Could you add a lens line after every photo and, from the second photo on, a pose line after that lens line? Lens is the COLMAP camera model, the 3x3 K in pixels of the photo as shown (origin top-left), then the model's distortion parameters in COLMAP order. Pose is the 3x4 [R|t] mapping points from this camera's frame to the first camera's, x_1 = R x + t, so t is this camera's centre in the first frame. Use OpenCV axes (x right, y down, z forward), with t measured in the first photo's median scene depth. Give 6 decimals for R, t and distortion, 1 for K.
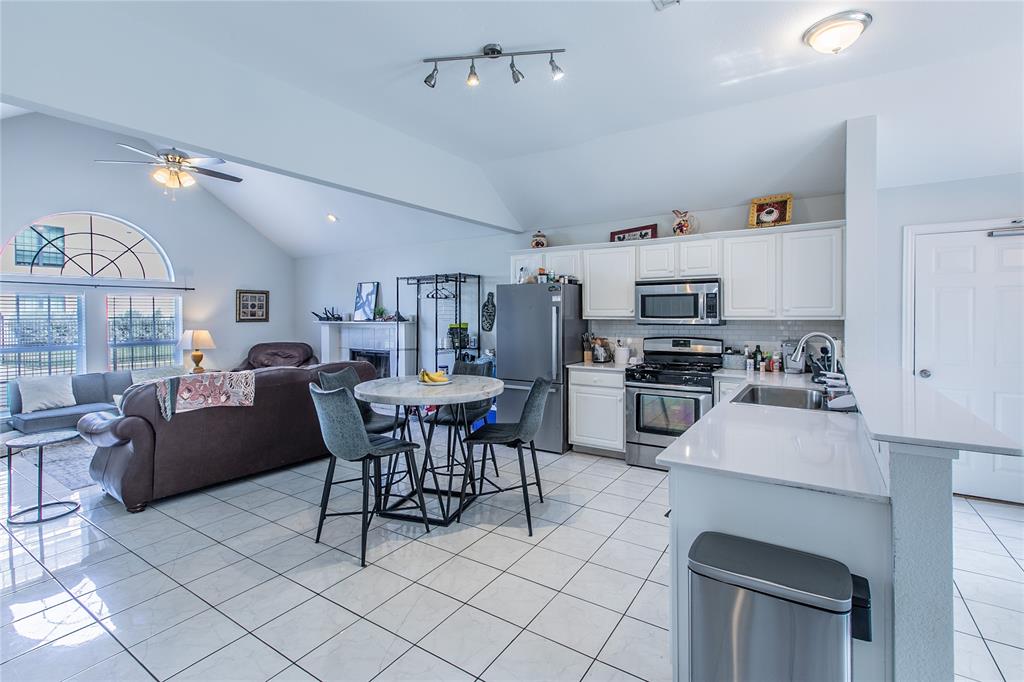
lens RADIAL K [[465.1, 0, 520.3], [0, 465.1, 316.0], [0, 0, 1]] dist [-0.000318, -0.001004]
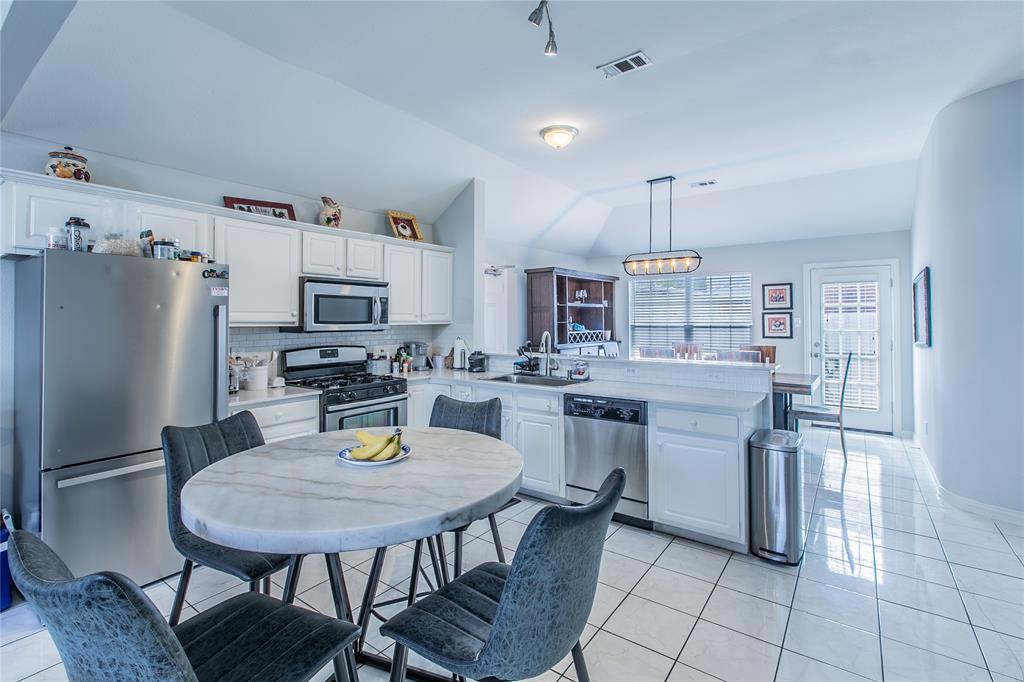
lens RADIAL K [[465.1, 0, 507.9], [0, 465.1, 312.4], [0, 0, 1]] dist [-0.000318, -0.001004]
pose [[0.058347, 0.020356, 0.998089, -0.336976], [0.005816, 0.999768, -0.020730, 0.002154], [-0.998279, 0.007014, 0.058215, 0.425379]]
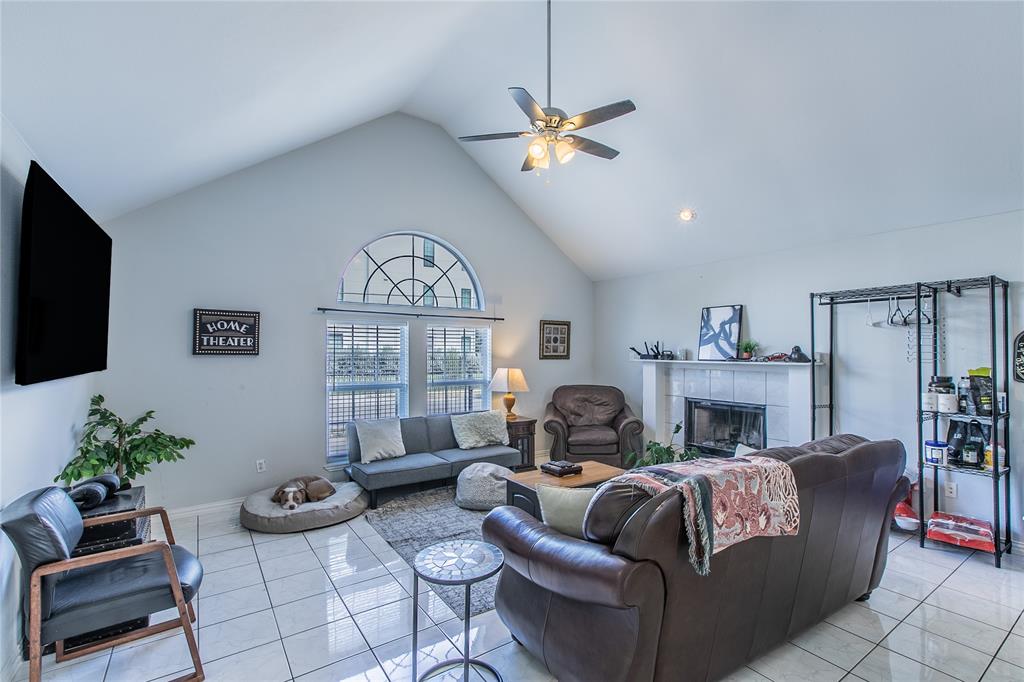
lens RADIAL K [[465.1, 0, 514.9], [0, 465.1, 348.1], [0, 0, 1]] dist [-0.000318, -0.001004]
pose [[0.921863, 0.005942, -0.387470, -0.373785], [-0.010856, 0.999886, -0.010494, 0.003101], [0.387363, 0.013881, 0.921823, 0.246242]]
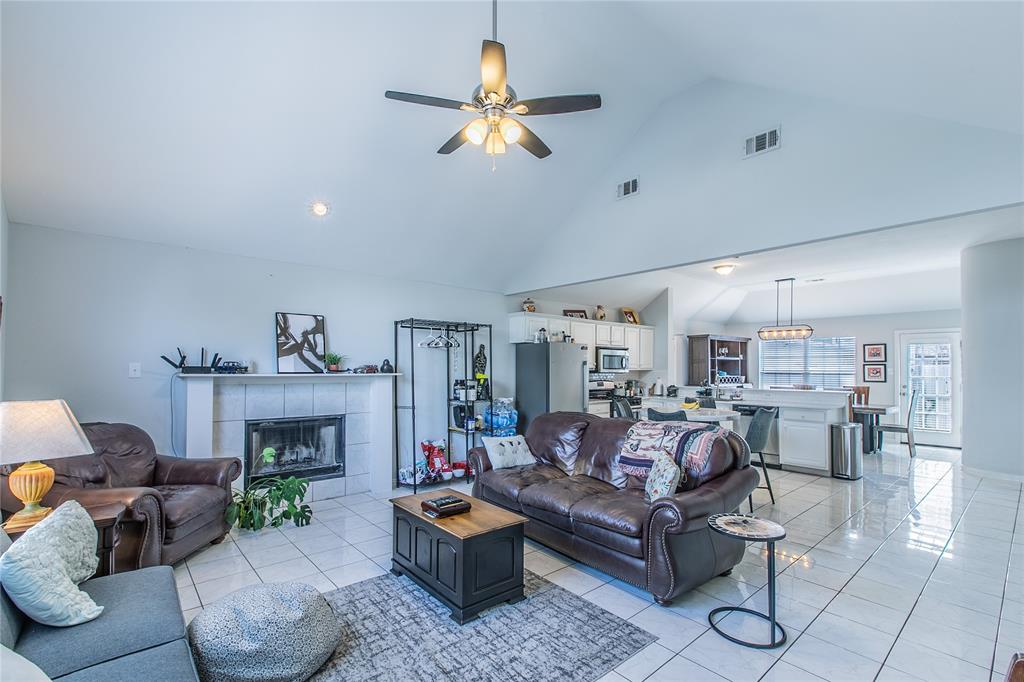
lens RADIAL K [[465.1, 0, 504.3], [0, 465.1, 358.7], [0, 0, 1]] dist [-0.000318, -0.001004]
pose [[0.275116, 0.025507, 0.961073, -0.951556], [-0.002447, 0.999663, -0.025831, 0.007638], [-0.961408, 0.004755, 0.275086, 0.595922]]
